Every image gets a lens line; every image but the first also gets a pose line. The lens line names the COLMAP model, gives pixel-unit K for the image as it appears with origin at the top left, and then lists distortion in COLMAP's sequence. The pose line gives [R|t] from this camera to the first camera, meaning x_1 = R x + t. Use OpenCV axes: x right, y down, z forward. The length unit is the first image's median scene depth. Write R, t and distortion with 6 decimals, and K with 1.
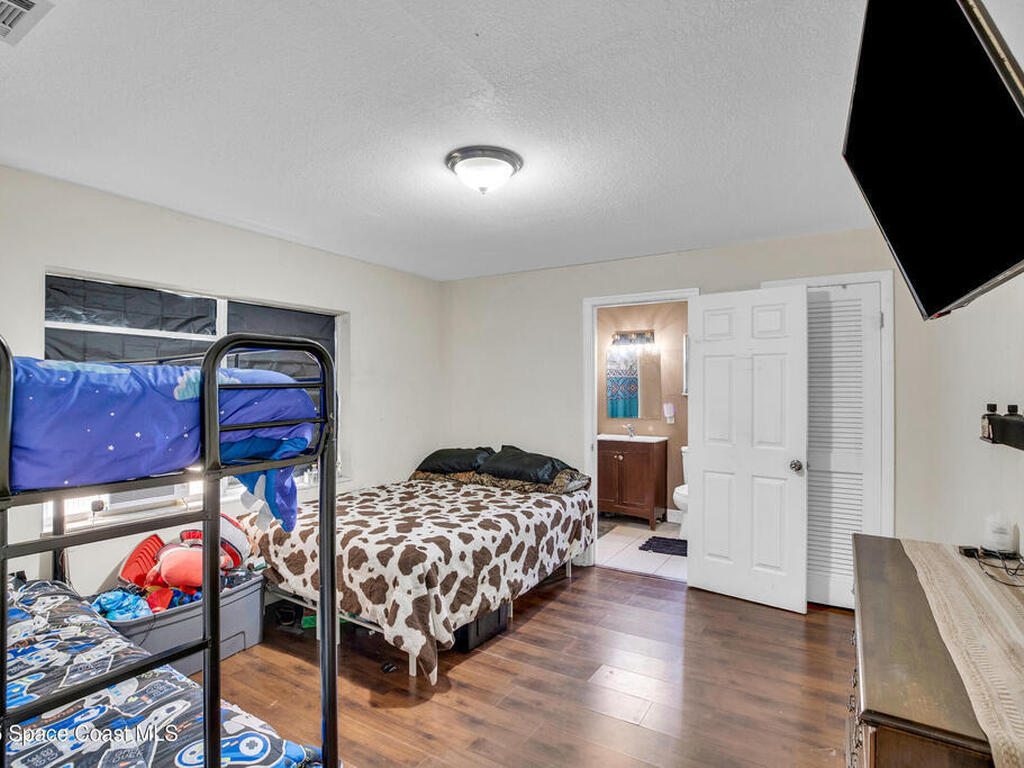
lens RADIAL K [[532.8, 0, 514.5], [0, 532.8, 384.6], [0, 0, 1]] dist [-0.002473, -0.000051]
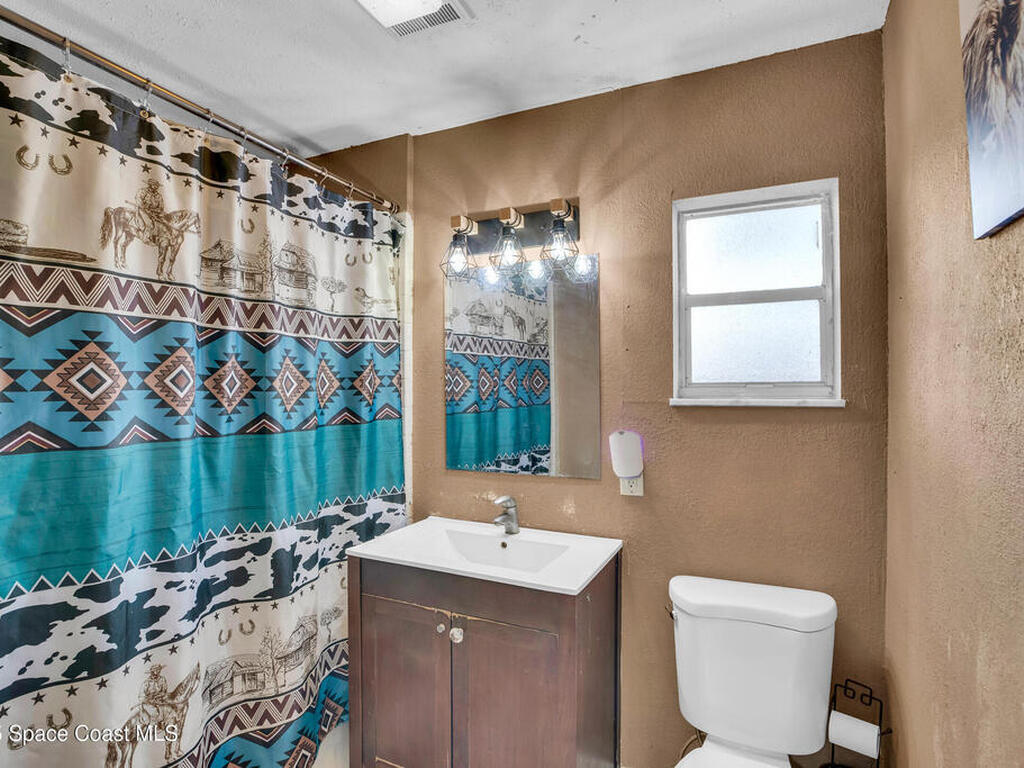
lens RADIAL K [[532.8, 0, 510.0], [0, 532.8, 382.4], [0, 0, 1]] dist [-0.002473, -0.000051]
pose [[0.994478, -0.000890, 0.104944, 0.187165], [0.000734, 0.999999, 0.001526, 0.006373], [-0.104945, -0.001441, 0.994477, 0.686722]]
